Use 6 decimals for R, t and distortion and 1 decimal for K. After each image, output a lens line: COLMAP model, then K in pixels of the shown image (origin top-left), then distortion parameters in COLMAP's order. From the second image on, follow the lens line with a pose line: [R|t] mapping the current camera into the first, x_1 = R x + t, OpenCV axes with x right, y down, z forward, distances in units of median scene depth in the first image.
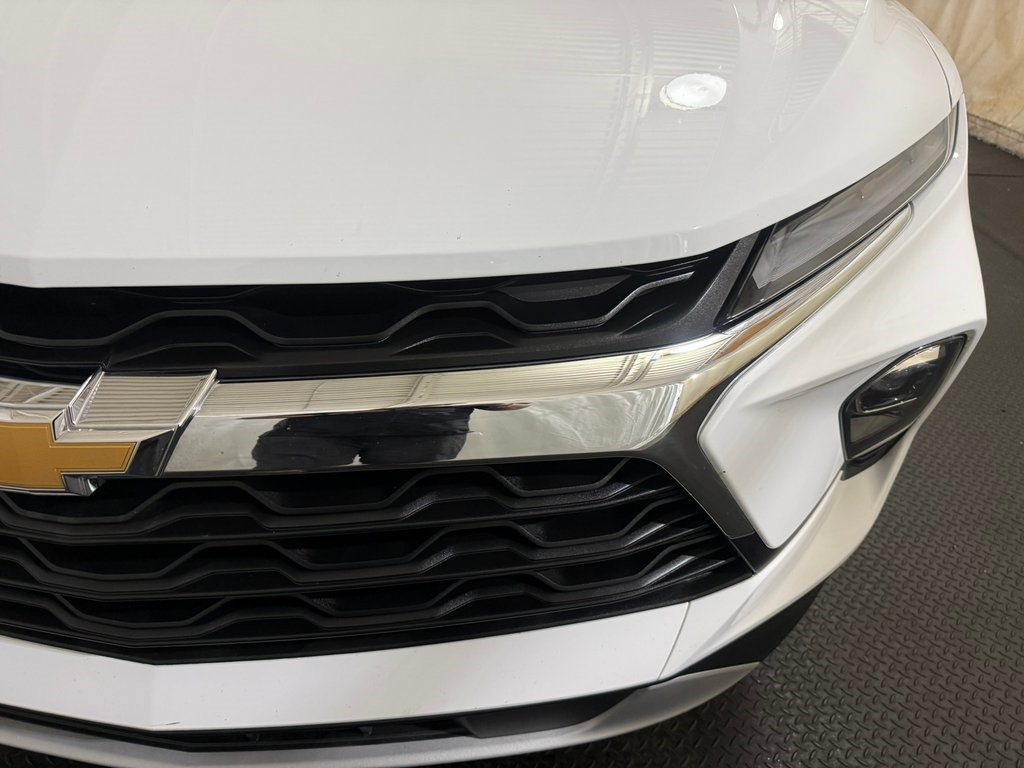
lens RADIAL K [[722.3, 0, 505.0], [0, 722.3, 380.3], [0, 0, 1]] dist [0.009455, -0.000151]
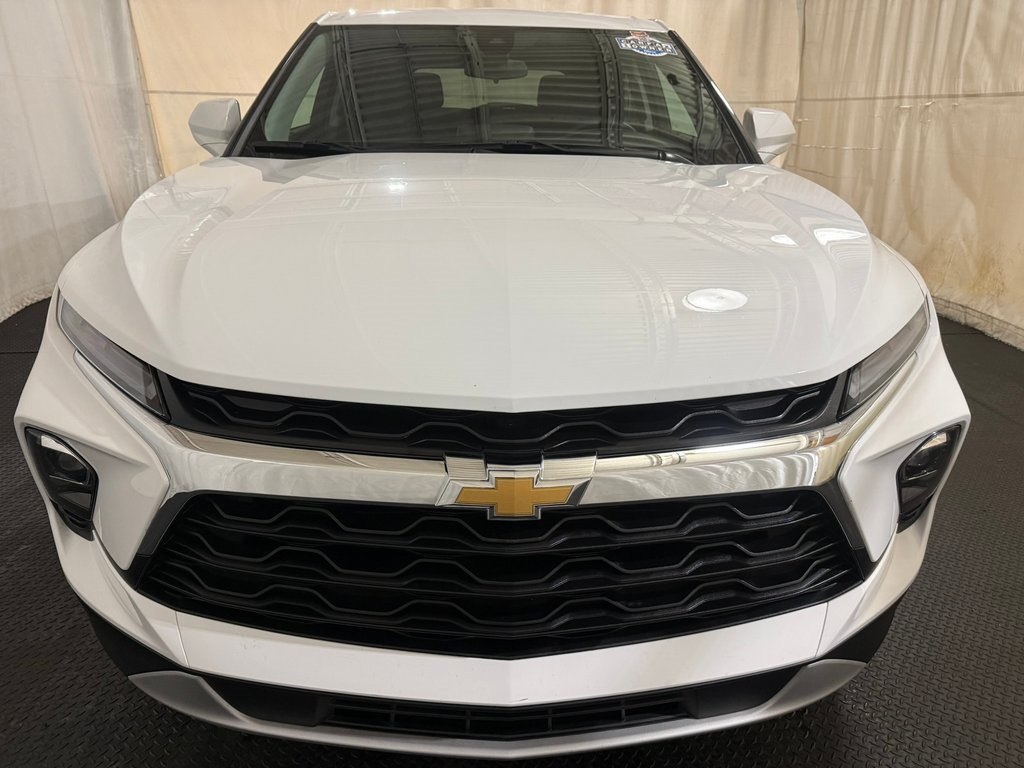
lens RADIAL K [[722.3, 0, 512.5], [0, 722.3, 382.3], [0, 0, 1]] dist [0.009455, -0.000151]
pose [[0.996764, -0.052627, 0.060767, -0.491257], [0.065353, 0.970675, -0.231343, 0.159662], [-0.046810, 0.234565, 0.970973, -0.601539]]
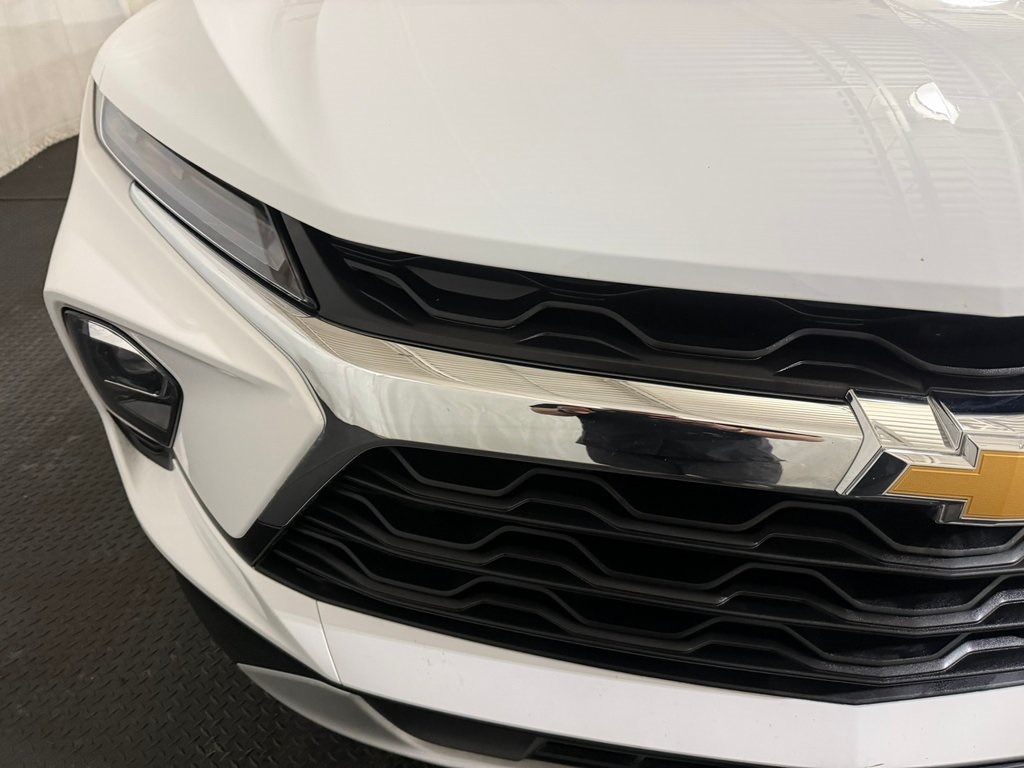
lens RADIAL K [[722.3, 0, 513.6], [0, 722.3, 378.7], [0, 0, 1]] dist [0.009455, -0.000151]
pose [[0.999229, -0.034649, 0.018455, -0.862708], [0.035593, 0.997929, -0.053574, -0.007558], [-0.016561, 0.054189, 0.998393, 0.008945]]
